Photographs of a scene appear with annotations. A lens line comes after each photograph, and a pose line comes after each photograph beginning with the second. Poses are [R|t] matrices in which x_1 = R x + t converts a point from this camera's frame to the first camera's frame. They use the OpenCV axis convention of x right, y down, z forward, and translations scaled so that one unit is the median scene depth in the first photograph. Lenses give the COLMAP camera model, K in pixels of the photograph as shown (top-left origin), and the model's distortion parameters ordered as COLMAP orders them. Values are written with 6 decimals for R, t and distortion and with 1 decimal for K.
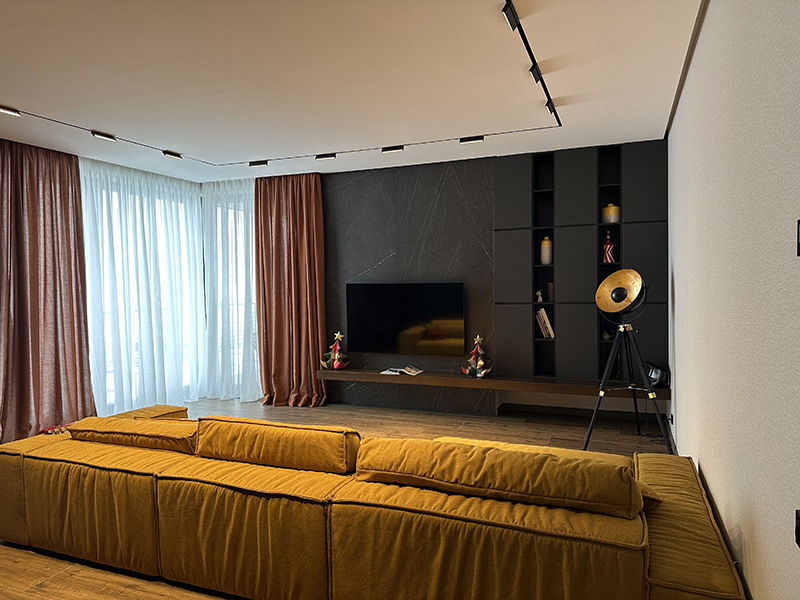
lens RADIAL K [[558.9, 0, 397.1], [0, 558.9, 291.6], [0, 0, 1]] dist [0.115657, -0.185940]
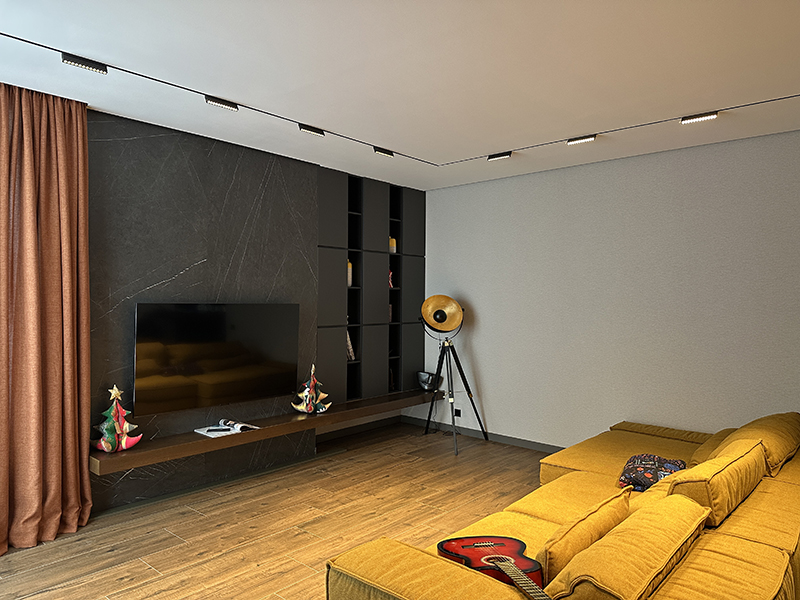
lens RADIAL K [[558.9, 0, 397.1], [0, 558.9, 291.6], [0, 0, 1]] dist [0.115657, -0.185940]
pose [[0.320820, 0.031855, 0.946604, -0.624602], [0.004653, 0.999369, -0.035208, -0.004039], [-0.947129, 0.015700, 0.320470, 0.583253]]
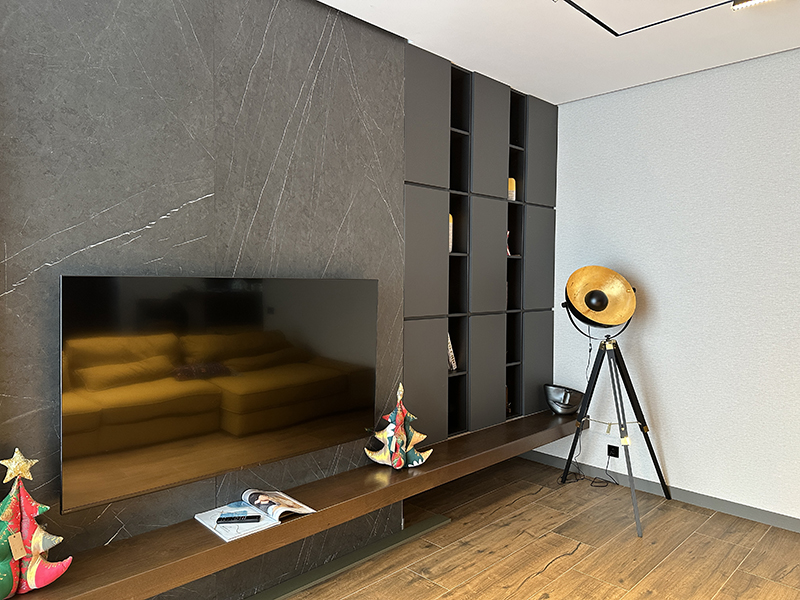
lens RADIAL K [[561.9, 0, 397.1], [0, 561.9, 295.1], [0, 0, 1]] dist [0.089838, -0.118770]
pose [[0.383845, -0.007249, 0.923369, -0.317808], [0.003333, 0.999974, 0.006465, -0.005694], [-0.923391, 0.000596, 0.383859, 0.789294]]
